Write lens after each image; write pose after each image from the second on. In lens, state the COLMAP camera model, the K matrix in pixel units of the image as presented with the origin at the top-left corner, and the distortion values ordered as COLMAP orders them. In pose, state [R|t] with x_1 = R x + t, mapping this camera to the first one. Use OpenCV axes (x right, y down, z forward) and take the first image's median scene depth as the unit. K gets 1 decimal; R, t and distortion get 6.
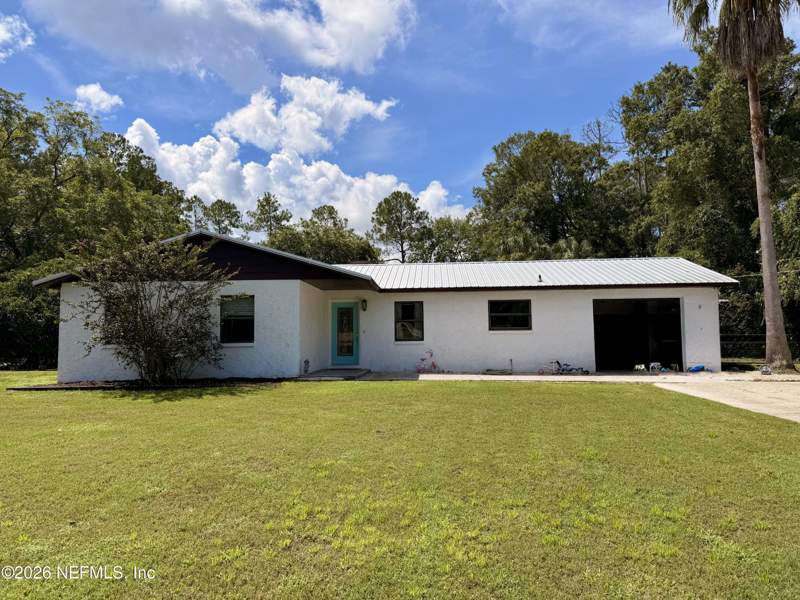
lens RADIAL K [[563.9, 0, 400.0], [0, 563.9, 300.0], [0, 0, 1]] dist [0.076137, -0.096389]
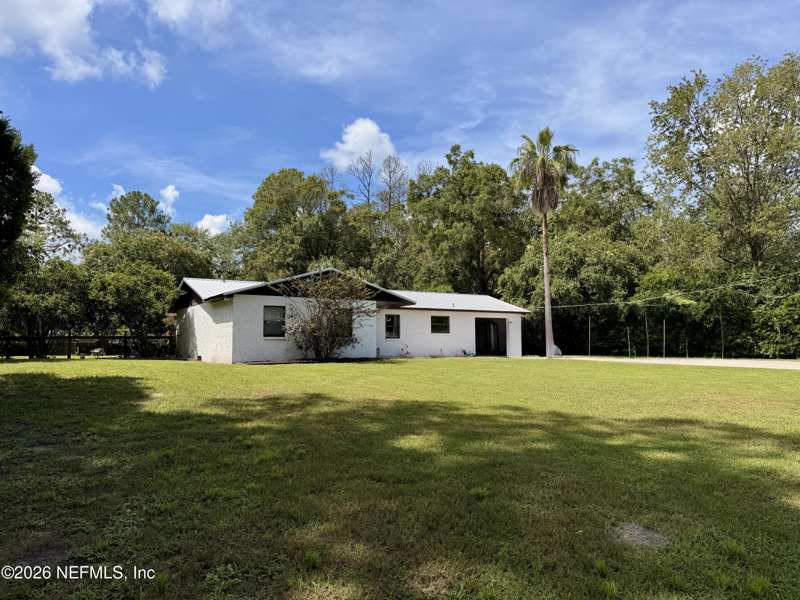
lens RADIAL K [[563.9, 0, 400.0], [0, 563.9, 300.0], [0, 0, 1]] dist [0.076137, -0.096389]
pose [[0.804675, 0.057545, 0.590921, -0.978487], [-0.050758, 0.998316, -0.028100, 0.006058], [-0.591542, -0.007383, 0.806240, -0.356569]]
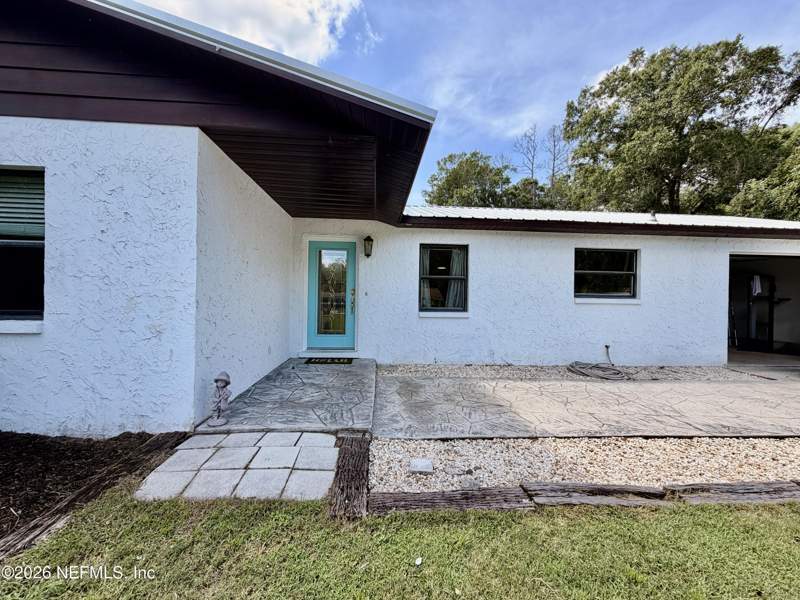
lens RADIAL K [[320.4, 0, 396.7], [0, 320.4, 300.6], [0, 0, 1]] dist [-0.000057, 0.000272]
pose [[0.991823, 0.024914, 0.125165, -0.075862], [-0.034953, 0.996288, 0.078662, 0.037427], [-0.122741, -0.082393, 0.989013, 0.698442]]
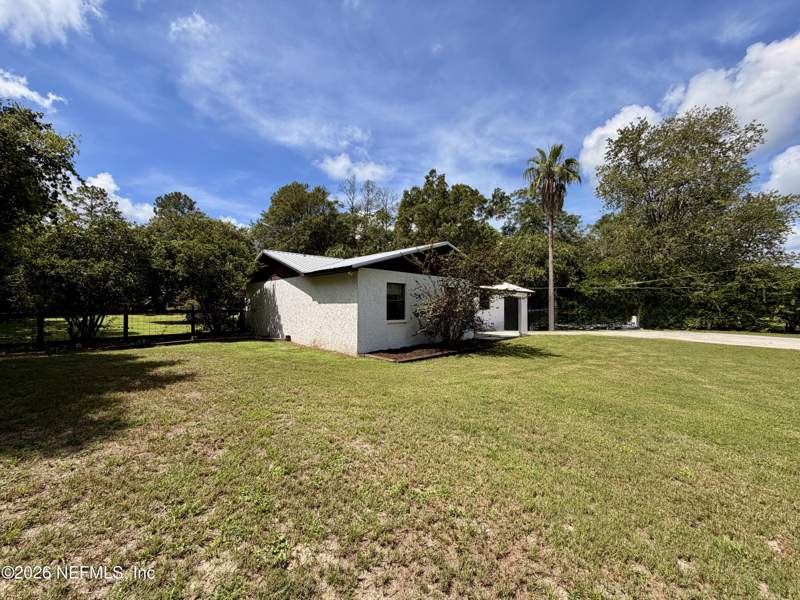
lens RADIAL K [[320.4, 0, 396.7], [0, 320.4, 300.6], [0, 0, 1]] dist [-0.000057, 0.000272]
pose [[0.681997, 0.031338, 0.730684, -0.893887], [-0.073402, 0.996970, 0.025751, 0.014774], [-0.727662, -0.071196, 0.682231, 0.450368]]
